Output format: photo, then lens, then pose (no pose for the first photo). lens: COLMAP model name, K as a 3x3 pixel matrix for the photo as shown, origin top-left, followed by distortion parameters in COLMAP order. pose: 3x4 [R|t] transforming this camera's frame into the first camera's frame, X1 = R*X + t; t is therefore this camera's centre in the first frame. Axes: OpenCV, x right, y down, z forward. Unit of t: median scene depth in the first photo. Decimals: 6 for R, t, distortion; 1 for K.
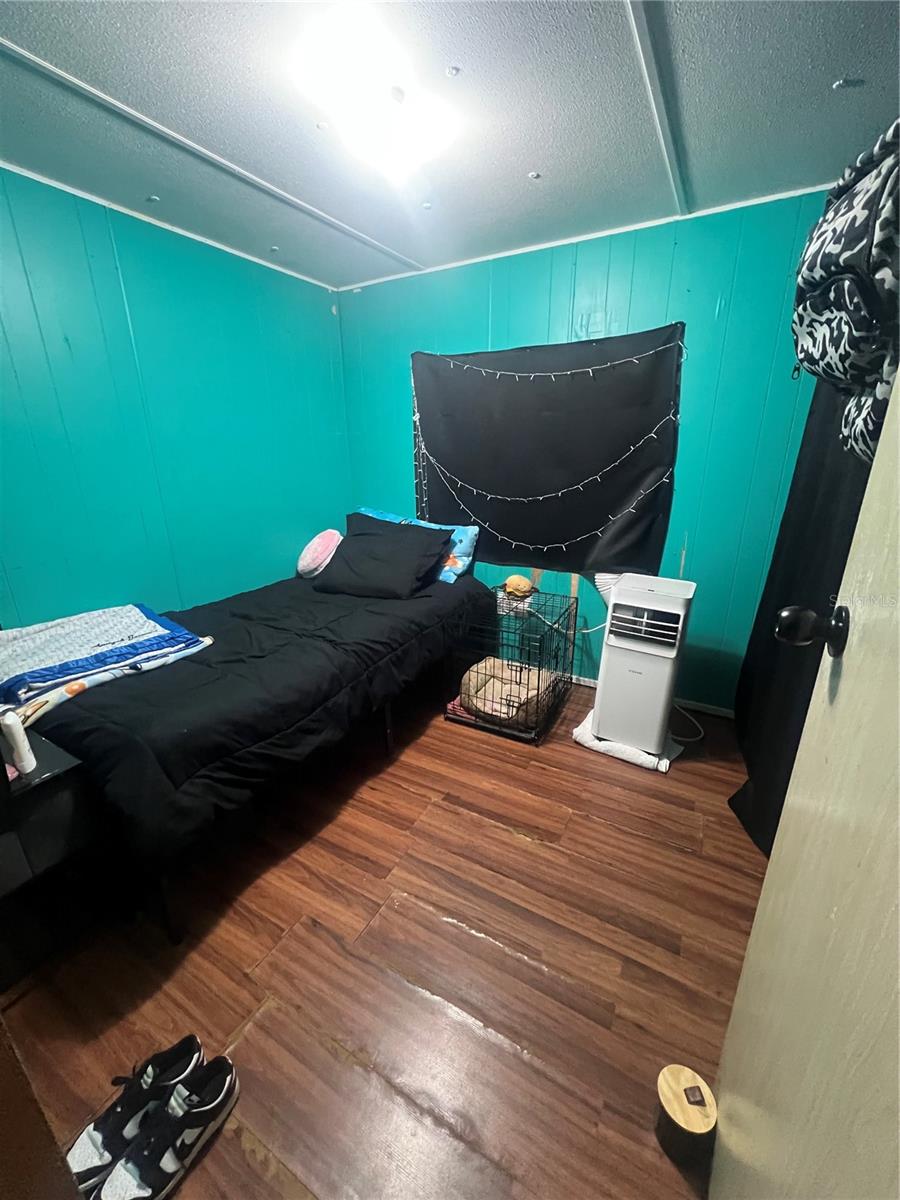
lens RADIAL K [[480.5, 0, 451.2], [0, 480.5, 602.0], [0, 0, 1]] dist [-0.005799, 0.001923]
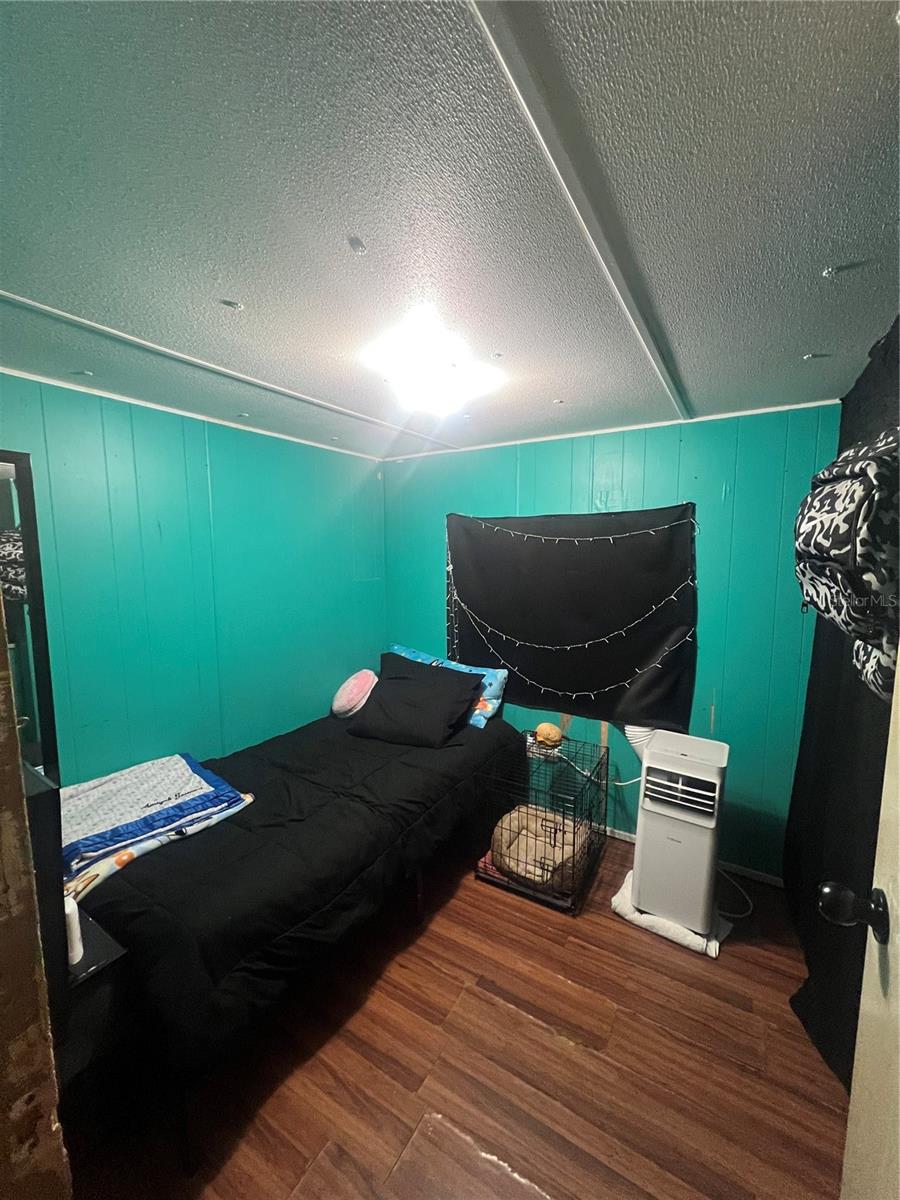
lens RADIAL K [[480.5, 0, 450.1], [0, 480.5, 599.0], [0, 0, 1]] dist [-0.005799, 0.001923]
pose [[0.999083, 0.009510, -0.041753, -0.037730], [-0.018063, 0.977635, -0.209531, -0.129731], [0.038827, 0.210093, 0.976910, -0.076735]]
